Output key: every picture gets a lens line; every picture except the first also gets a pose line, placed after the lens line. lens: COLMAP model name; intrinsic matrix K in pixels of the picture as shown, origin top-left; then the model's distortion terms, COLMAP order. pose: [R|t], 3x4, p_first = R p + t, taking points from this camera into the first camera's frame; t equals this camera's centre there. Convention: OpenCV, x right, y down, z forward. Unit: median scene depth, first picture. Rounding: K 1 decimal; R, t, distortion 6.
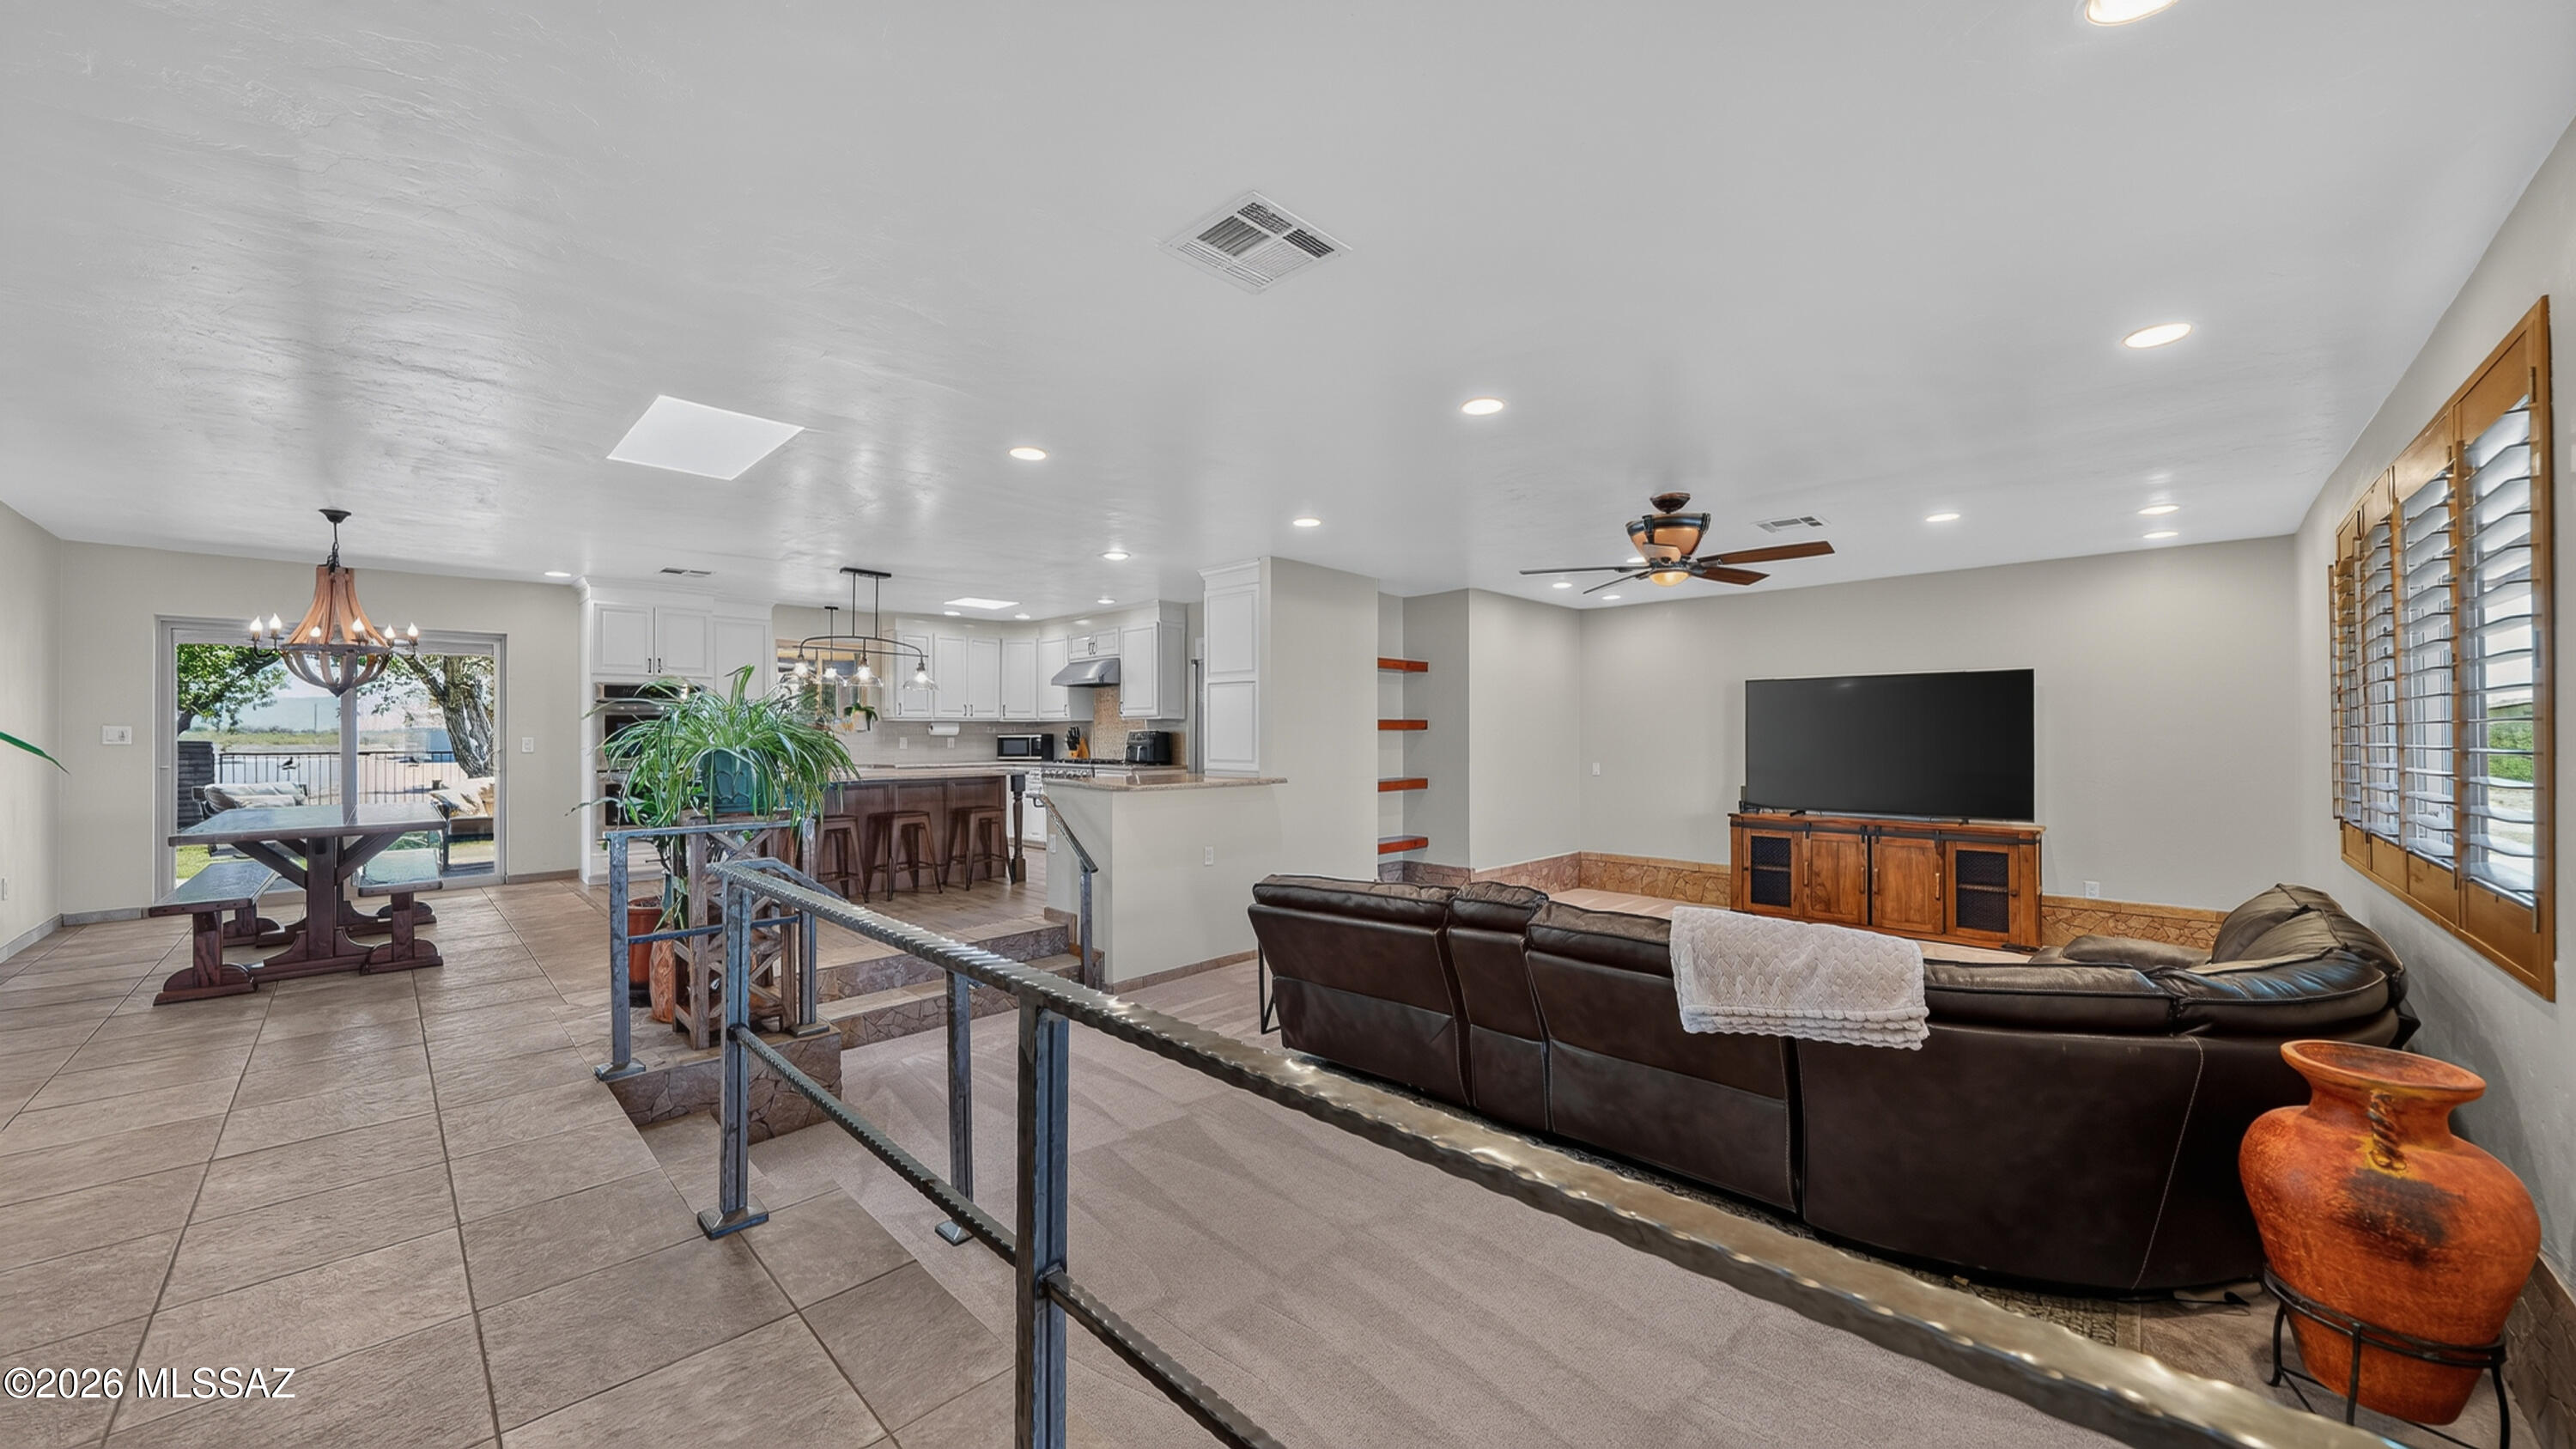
lens RADIAL K [[908.1, 0, 1288.0], [0, 908.1, 724.5], [0, 0, 1]] dist [0.000198, 0.000025]
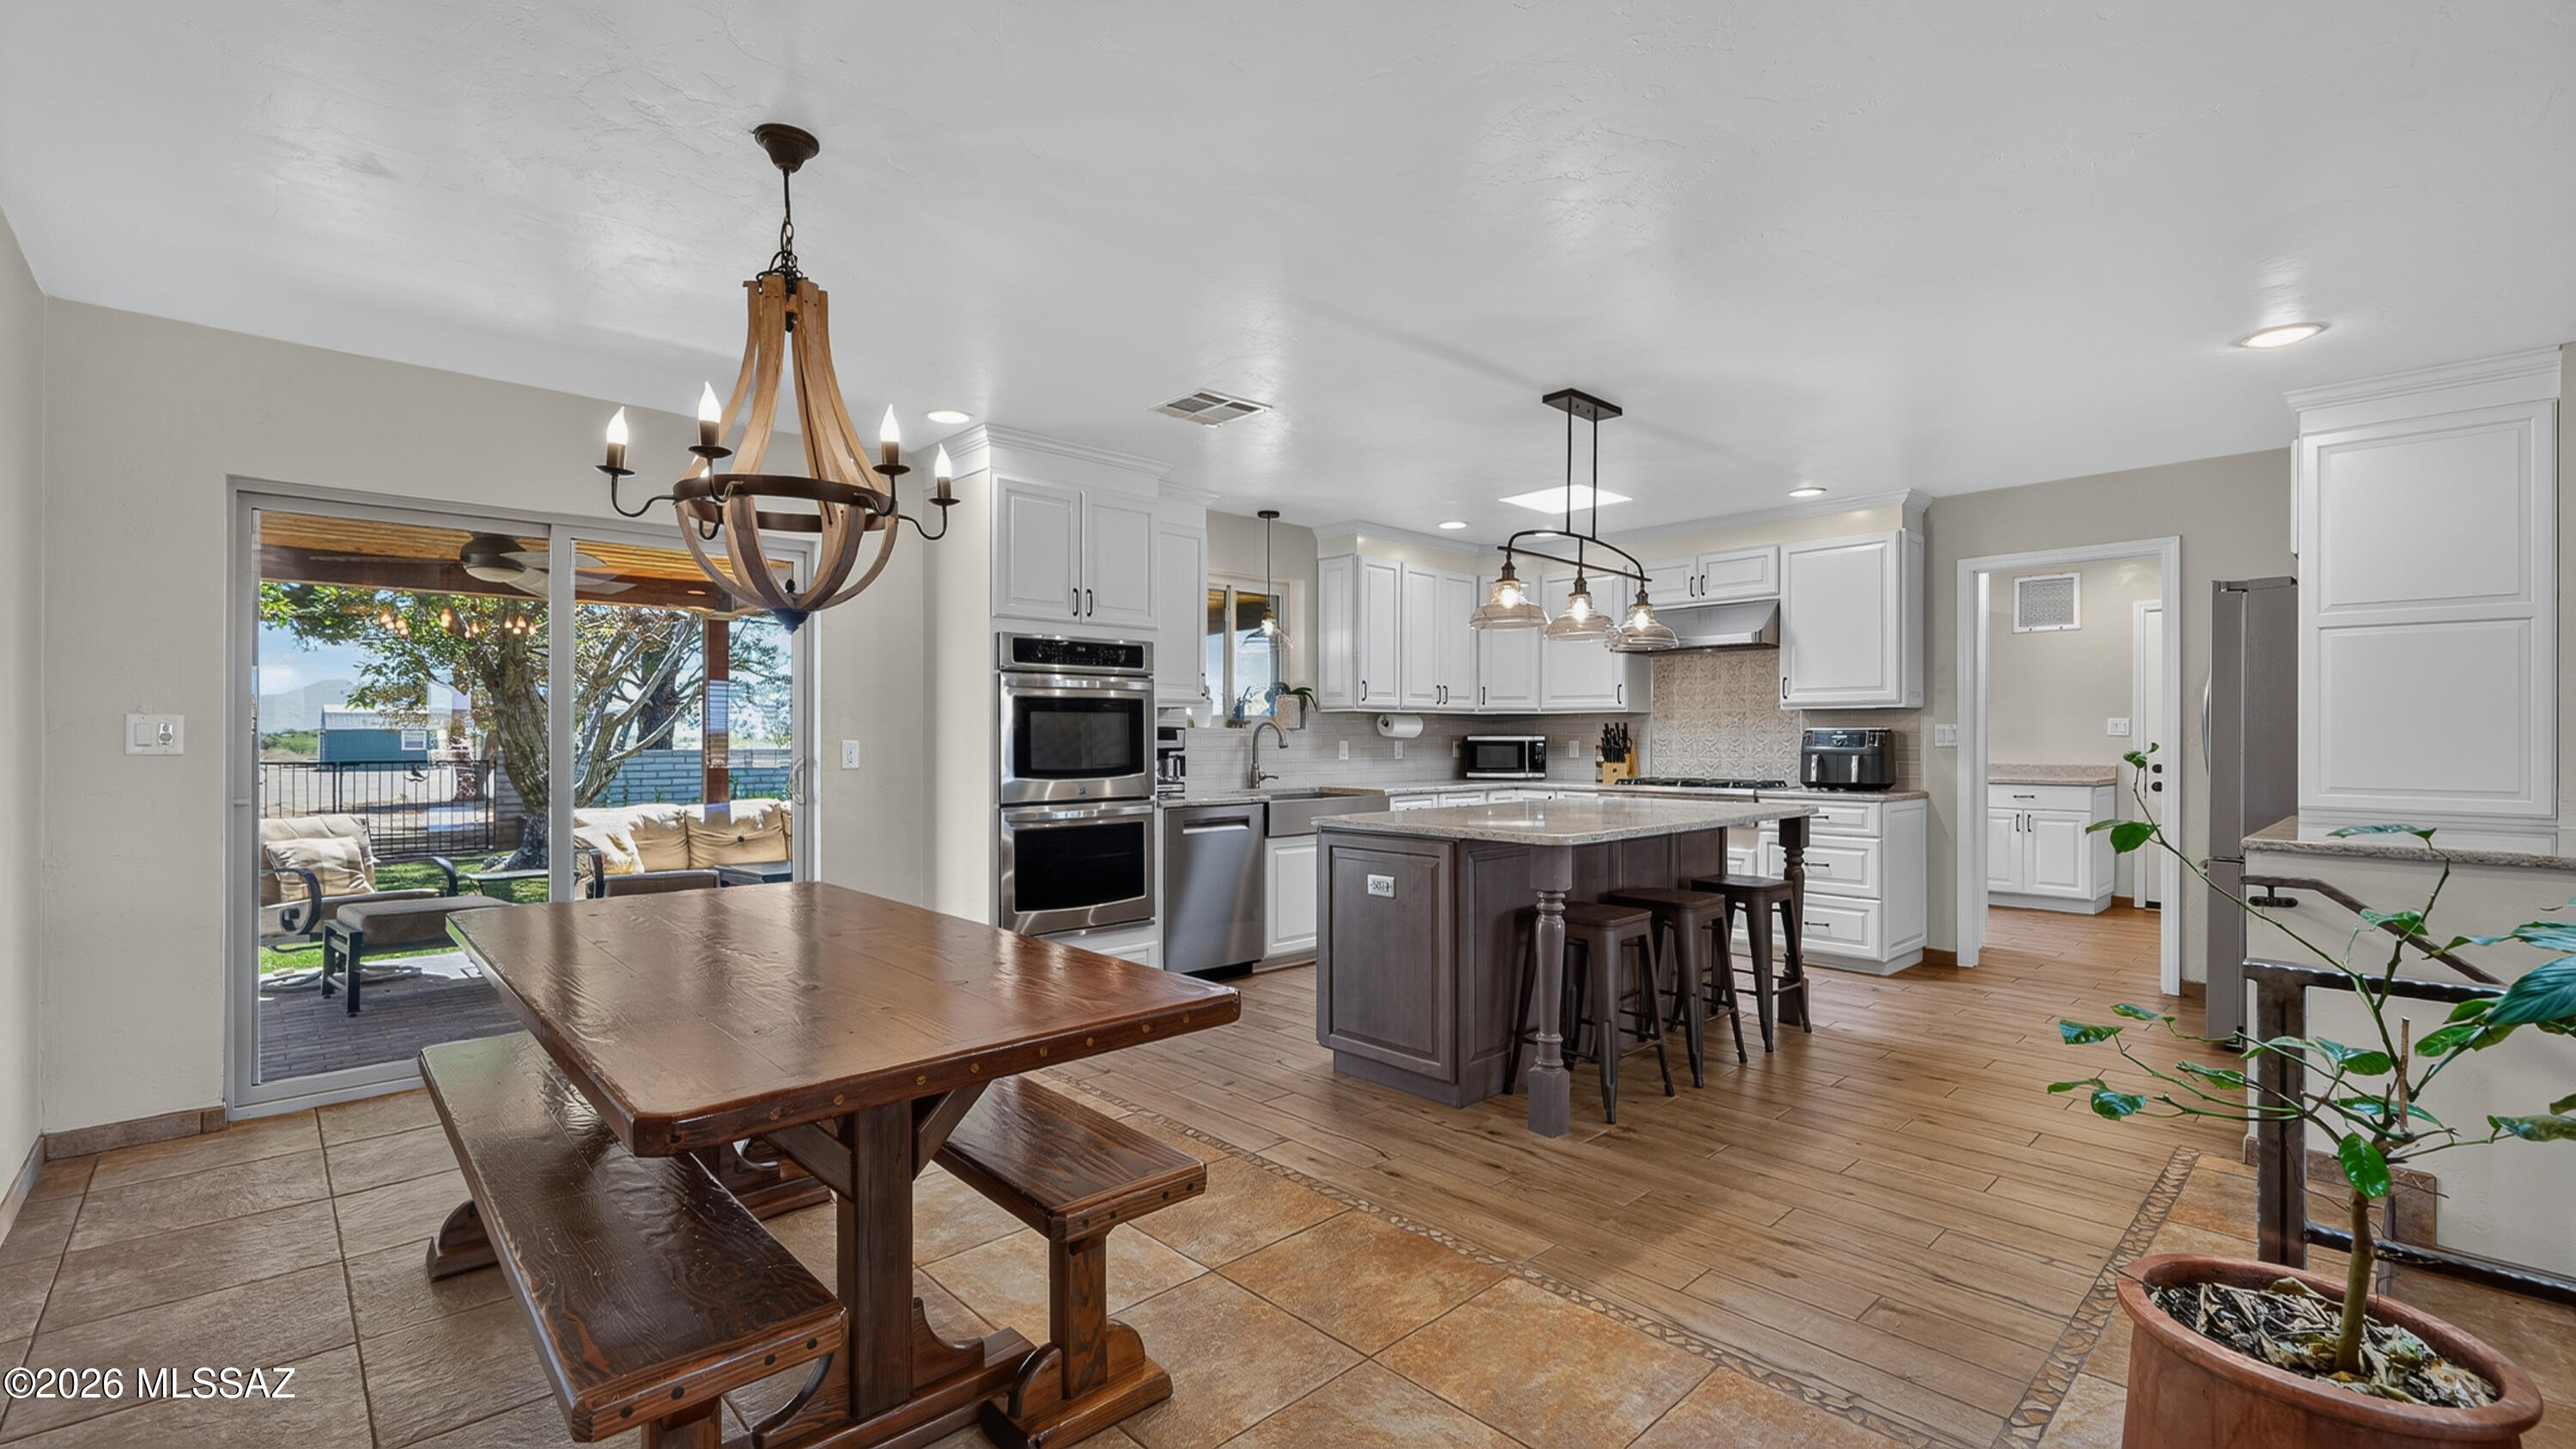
lens RADIAL K [[1095.4, 0, 1296.4], [0, 1095.4, 715.7], [0, 0, 1]] dist [-0.010009, -0.000576]
pose [[0.999354, -0.000475, -0.035935, -0.462086], [0.000148, 0.999958, -0.009115, 0.005064], [0.035937, 0.009103, 0.999313, 0.314589]]
